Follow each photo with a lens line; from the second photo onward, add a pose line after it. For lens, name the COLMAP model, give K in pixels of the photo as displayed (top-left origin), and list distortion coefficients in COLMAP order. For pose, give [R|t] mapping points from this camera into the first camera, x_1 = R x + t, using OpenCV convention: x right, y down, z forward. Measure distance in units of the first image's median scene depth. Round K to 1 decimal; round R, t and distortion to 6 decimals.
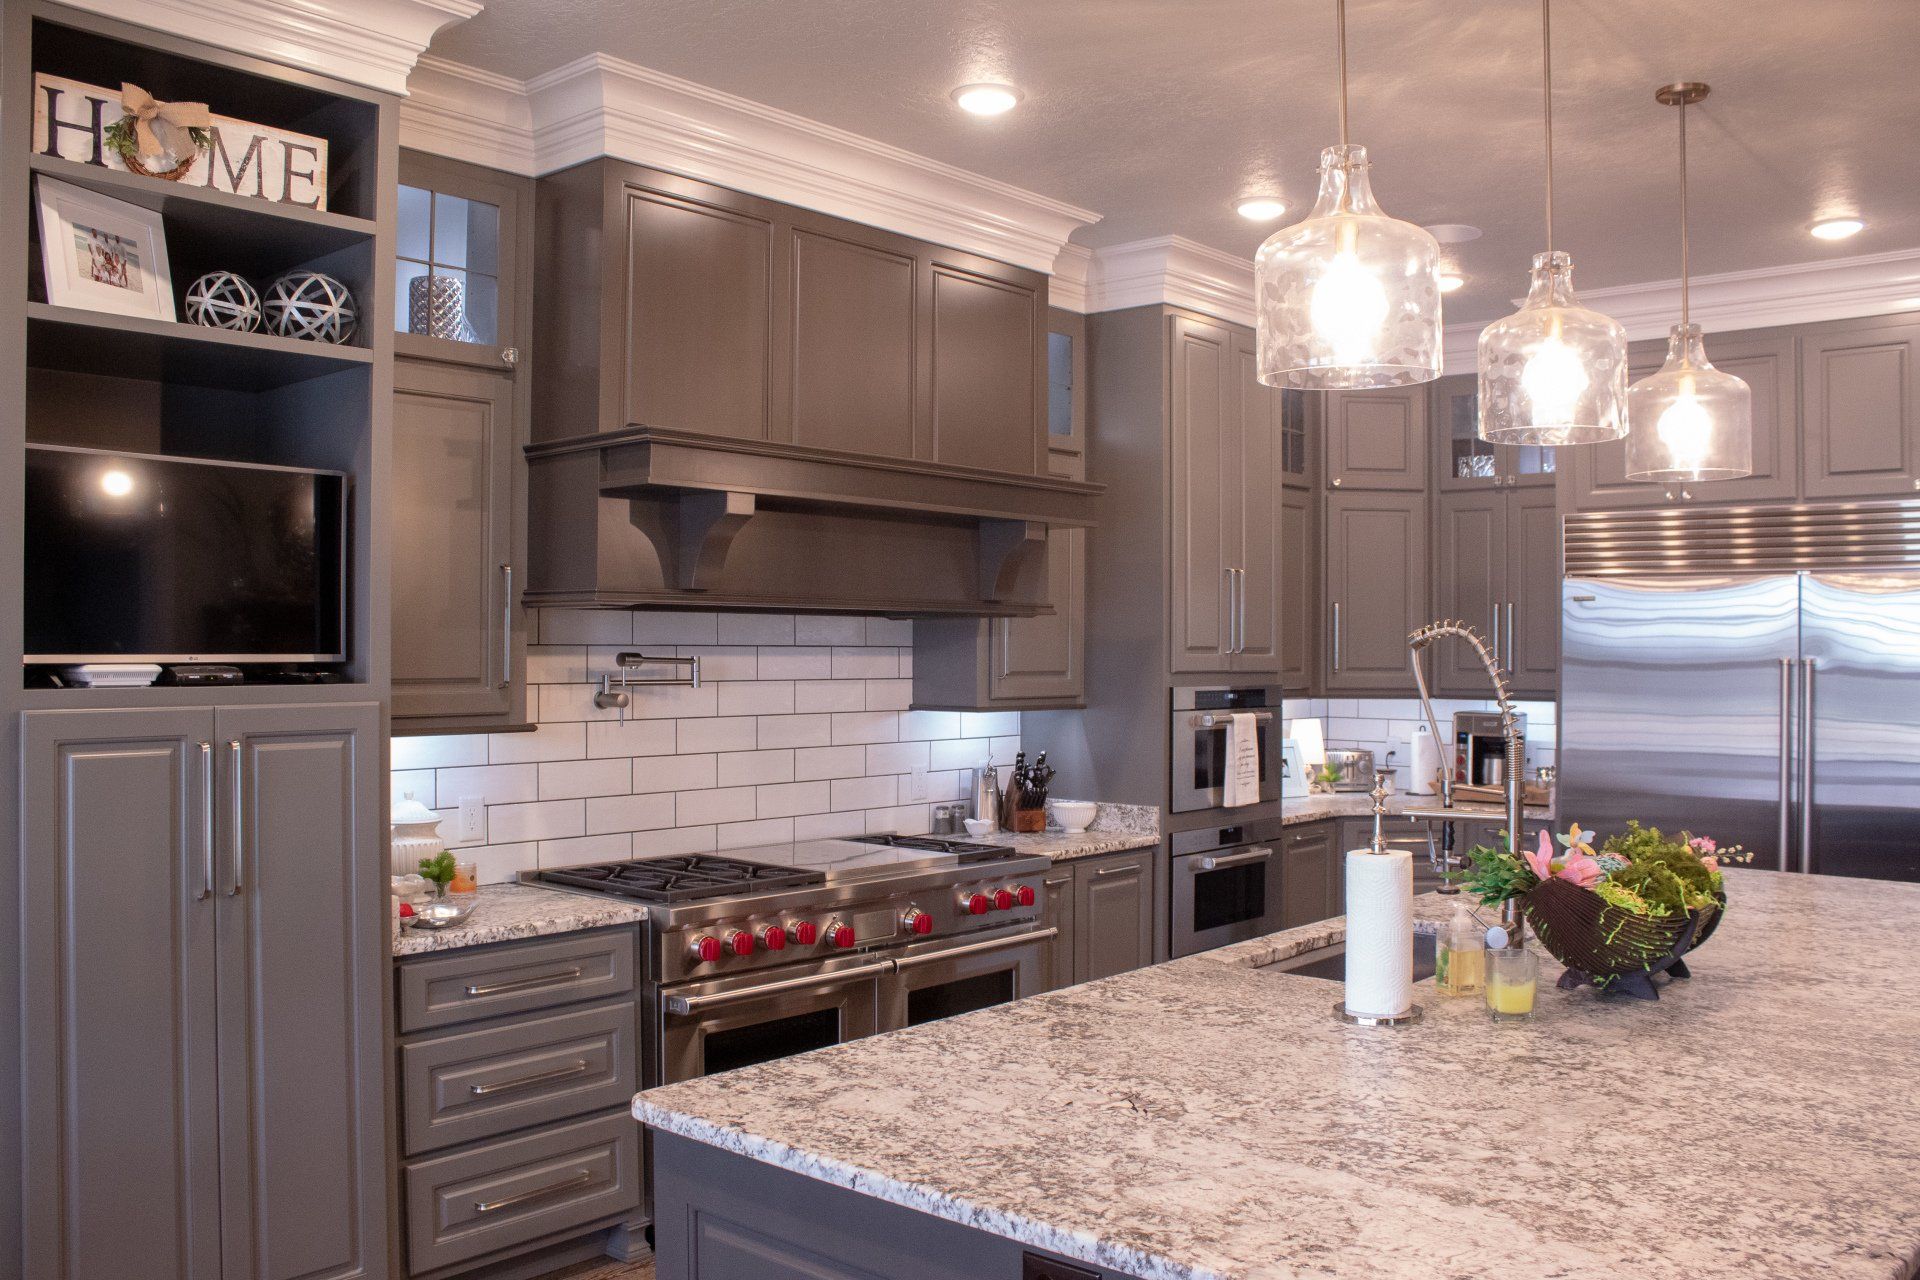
lens RADIAL K [[1674.8, 0, 960.0], [0, 1674.8, 640.0], [0, 0, 1]] dist [-0.085673, 0.234483]
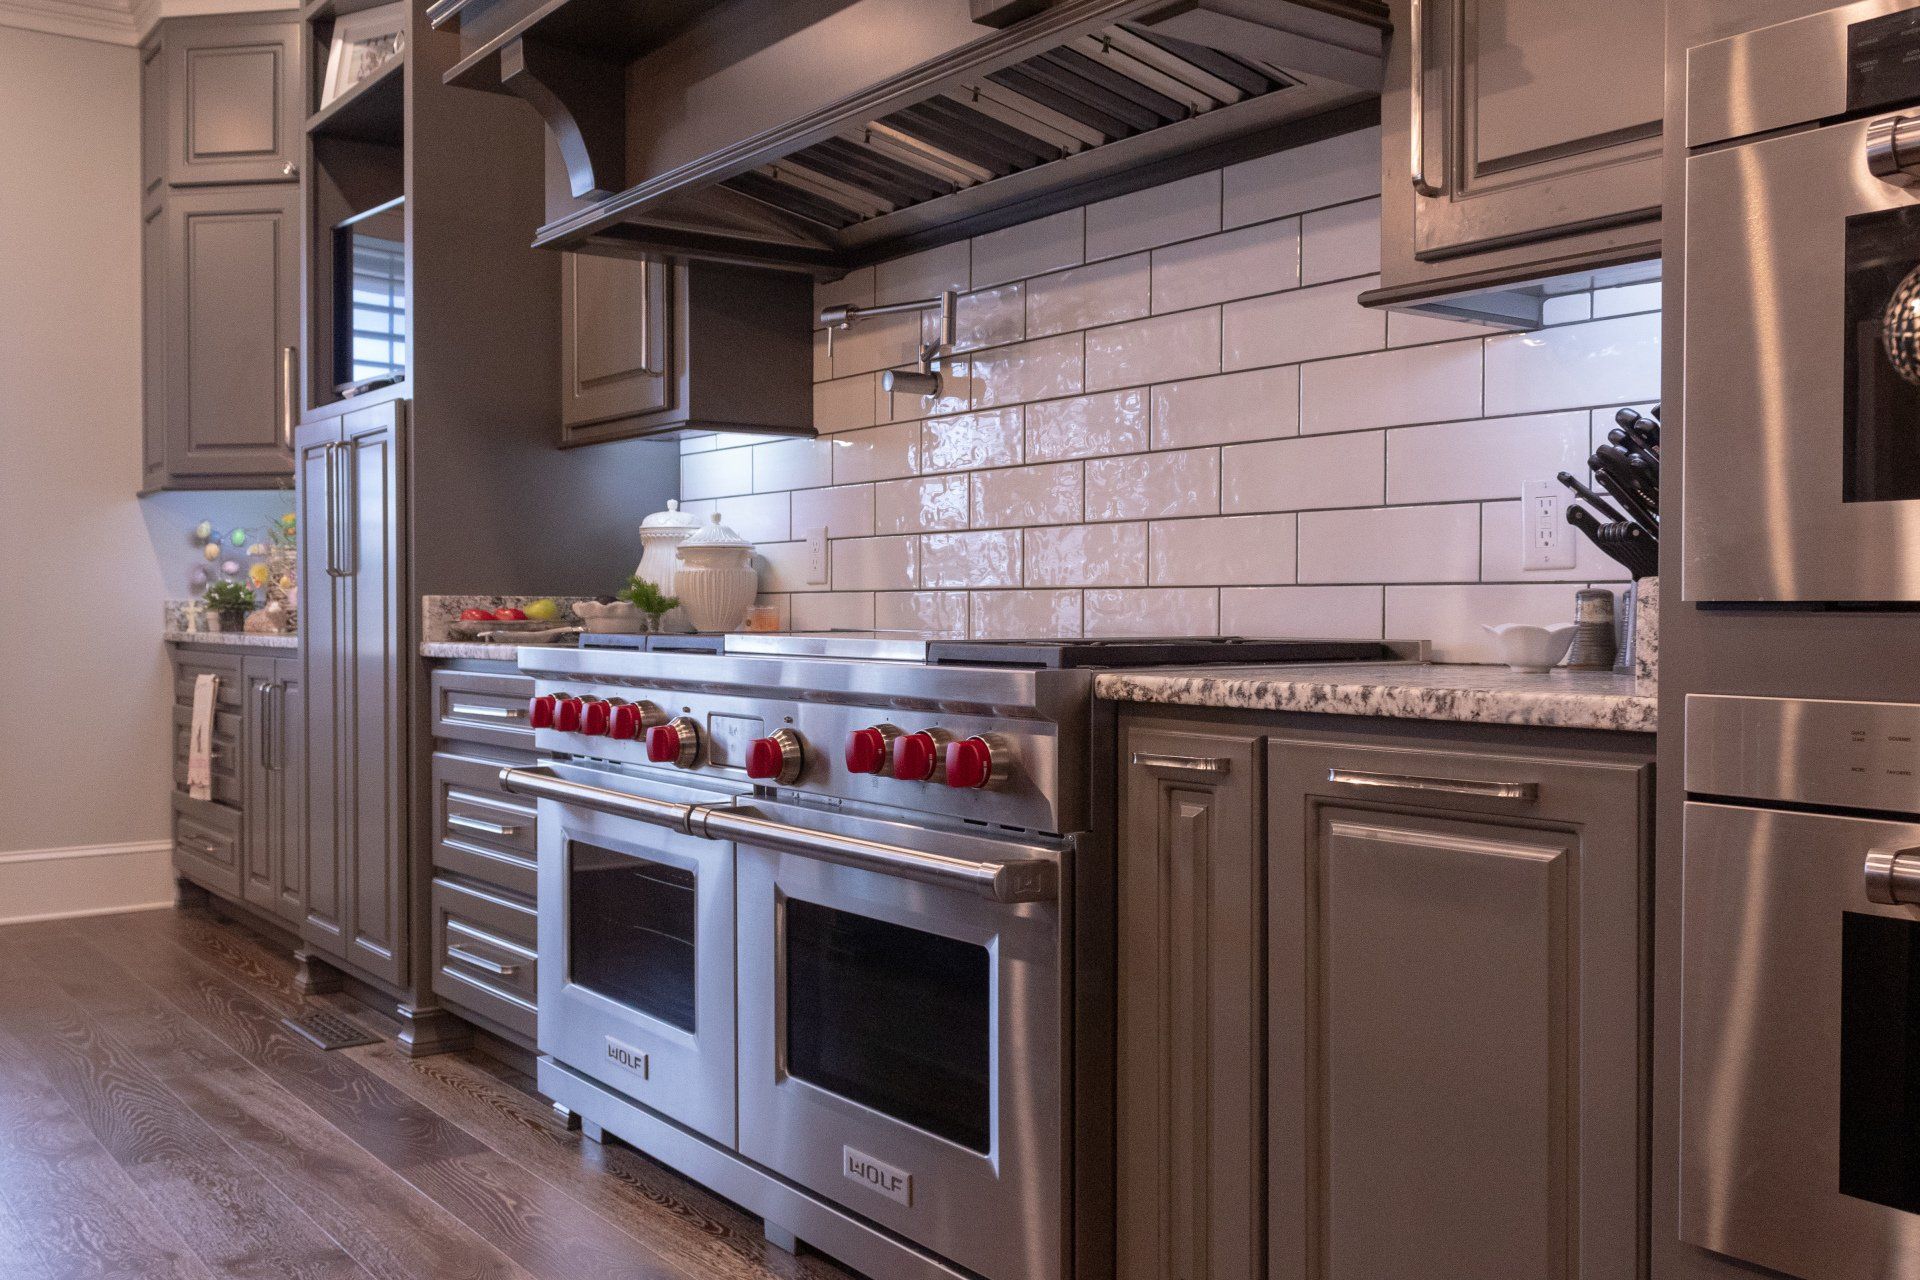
lens RADIAL K [[1674.8, 0, 960.0], [0, 1674.8, 640.0], [0, 0, 1]] dist [-0.085673, 0.234483]
pose [[-0.189384, 0.014595, -0.981795, 0.378275], [-0.001347, 0.999885, 0.015124, 0.110733], [0.981902, 0.004186, -0.189342, 0.986204]]
